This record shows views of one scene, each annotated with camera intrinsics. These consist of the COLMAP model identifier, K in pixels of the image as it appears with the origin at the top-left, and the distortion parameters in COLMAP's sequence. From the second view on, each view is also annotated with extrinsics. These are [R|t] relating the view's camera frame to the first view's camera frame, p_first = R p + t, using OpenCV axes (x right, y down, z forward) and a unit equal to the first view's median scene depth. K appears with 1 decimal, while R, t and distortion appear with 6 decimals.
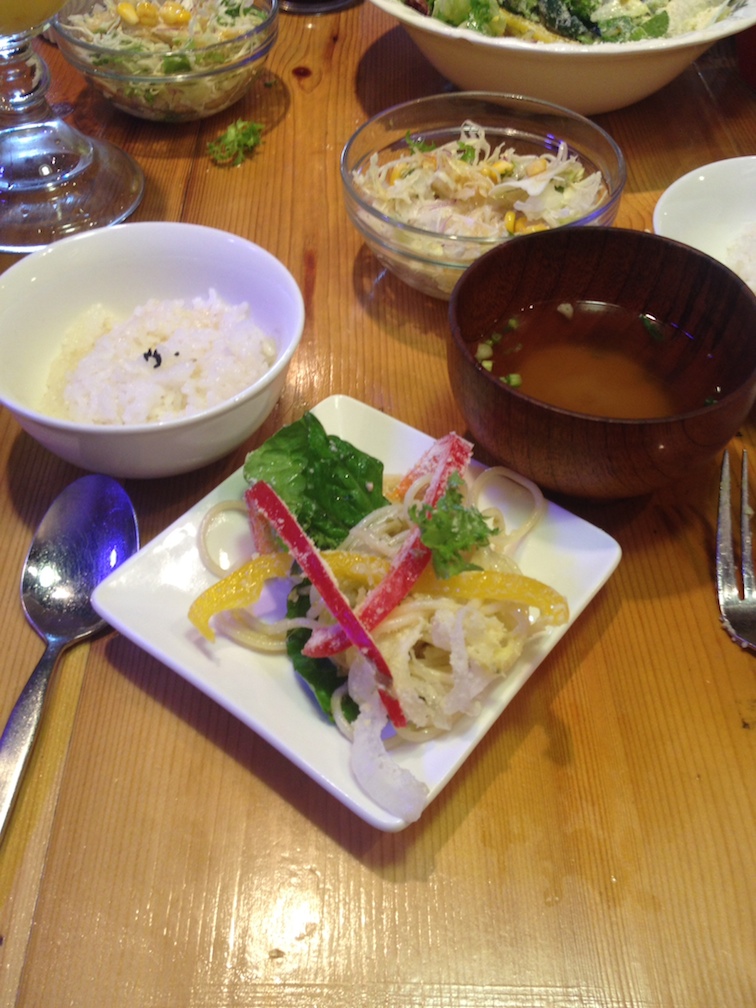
lens RADIAL K [[969.4, 0, 378.0], [0, 969.4, 504.0], [0, 0, 1]] dist [0.087128, -0.171055]
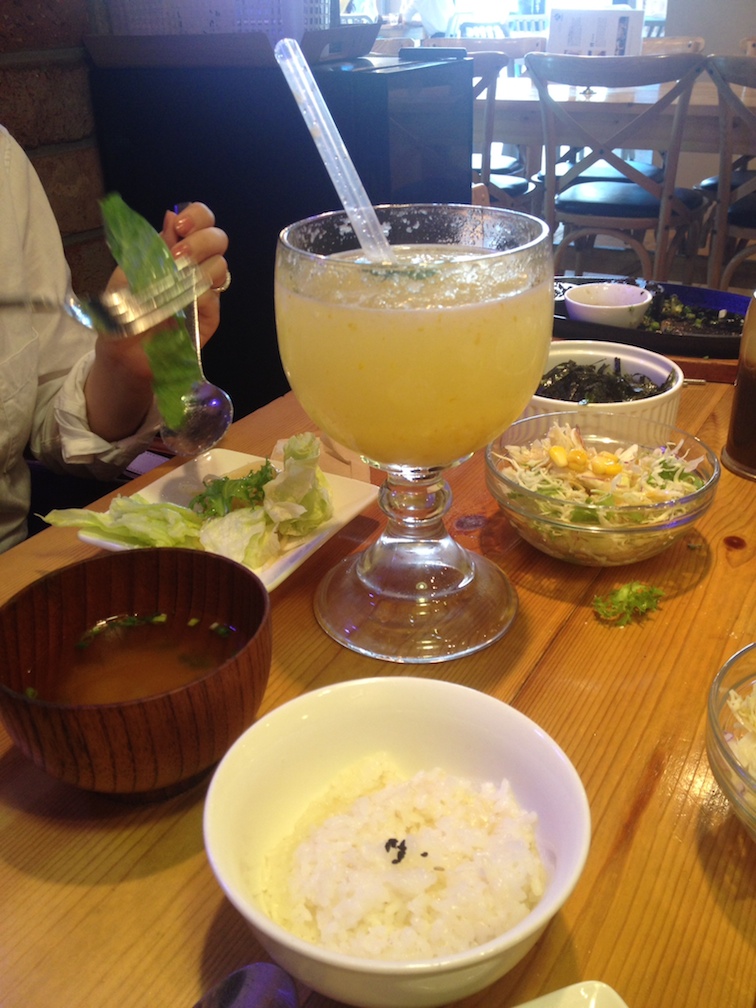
lens RADIAL K [[969.4, 0, 378.0], [0, 969.4, 504.0], [0, 0, 1]] dist [0.087128, -0.171055]
pose [[0.858435, 0.224135, -0.461359, 0.055294], [-0.369257, 0.894346, -0.252578, -0.135930], [0.356003, 0.387182, 0.850501, 0.105868]]
